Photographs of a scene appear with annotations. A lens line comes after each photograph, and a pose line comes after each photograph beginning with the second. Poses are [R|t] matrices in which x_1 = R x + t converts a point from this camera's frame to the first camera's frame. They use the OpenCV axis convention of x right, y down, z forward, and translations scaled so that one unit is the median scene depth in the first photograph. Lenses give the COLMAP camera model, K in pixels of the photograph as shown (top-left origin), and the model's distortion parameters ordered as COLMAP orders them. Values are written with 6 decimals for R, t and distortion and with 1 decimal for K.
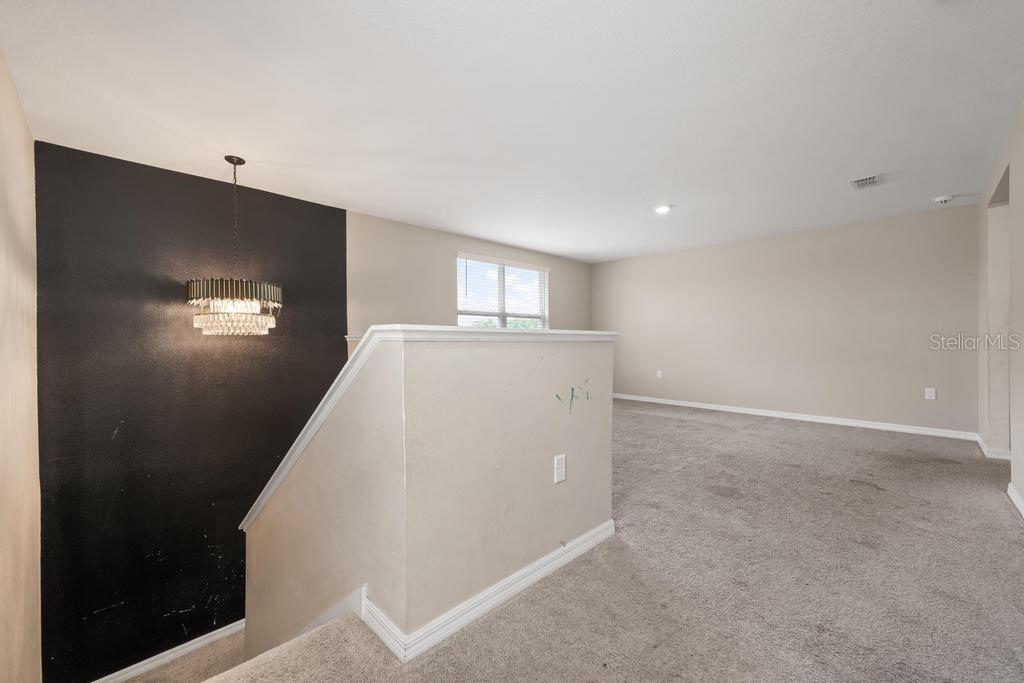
lens RADIAL K [[404.2, 0, 515.2], [0, 404.2, 344.8], [0, 0, 1]] dist [-0.000231, 0.000138]
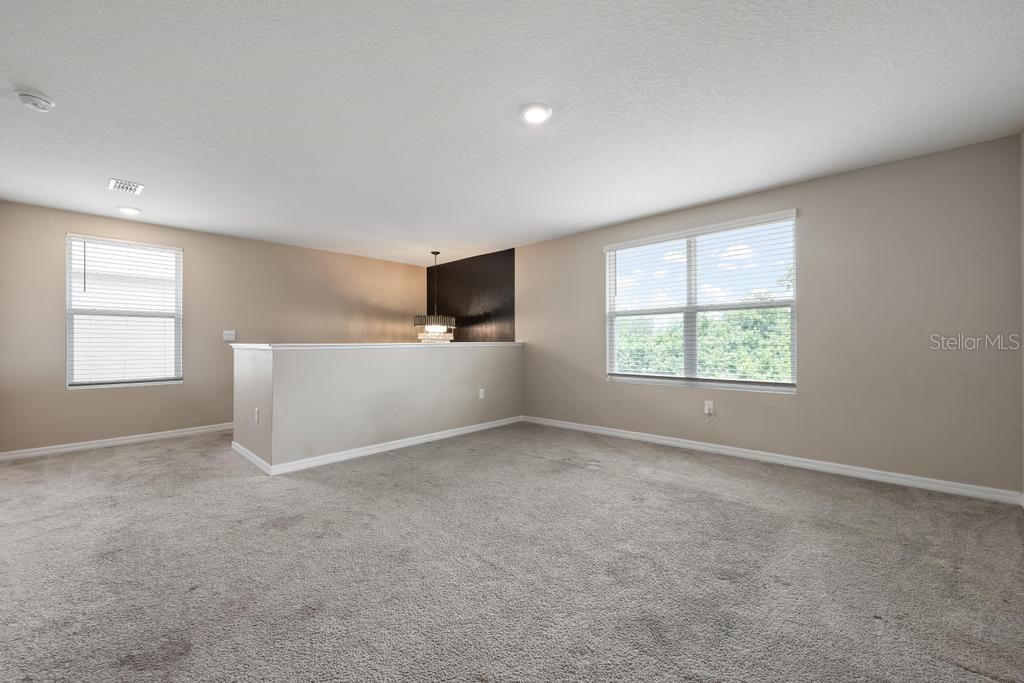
lens RADIAL K [[402.7, 0, 507.8], [0, 402.7, 345.0], [0, 0, 1]] dist [-0.003219, -0.000265]
pose [[0.029631, 0.007565, -0.999532, 0.768089], [-0.006363, 0.999953, 0.007380, -0.019841], [0.999541, 0.006141, 0.029677, 0.793183]]
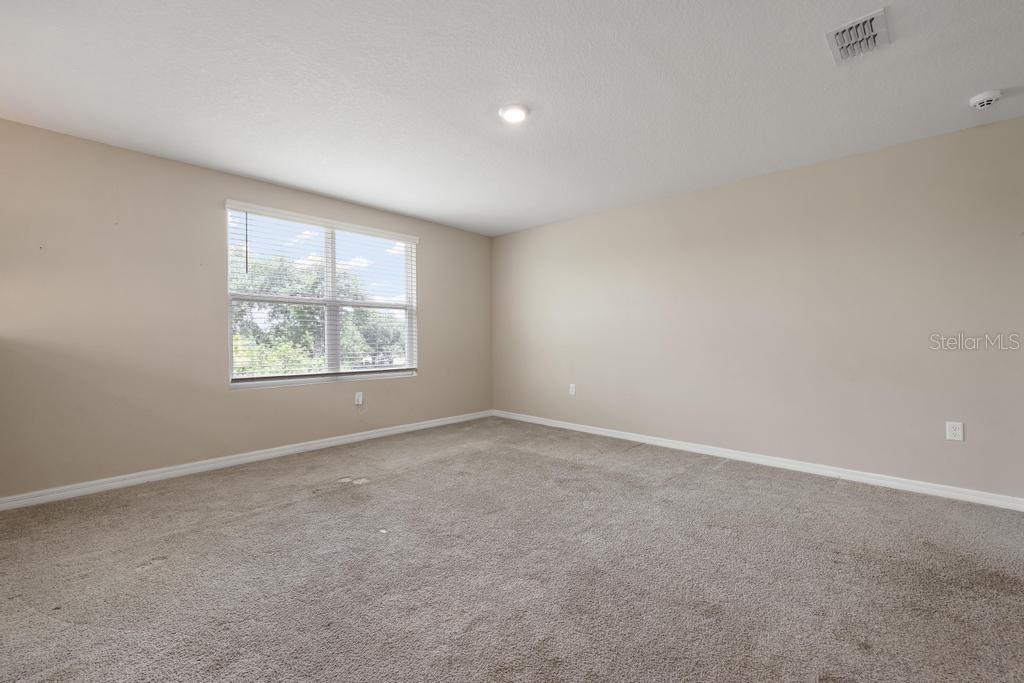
lens RADIAL K [[423.3, 0, 517.2], [0, 423.3, 344.5], [0, 0, 1]] dist [0.002242, 0.000228]
pose [[0.998864, 0.001982, 0.047614, 0.286171], [-0.002099, 0.999995, 0.002407, -0.008784], [-0.047609, -0.002504, 0.998863, 0.333078]]
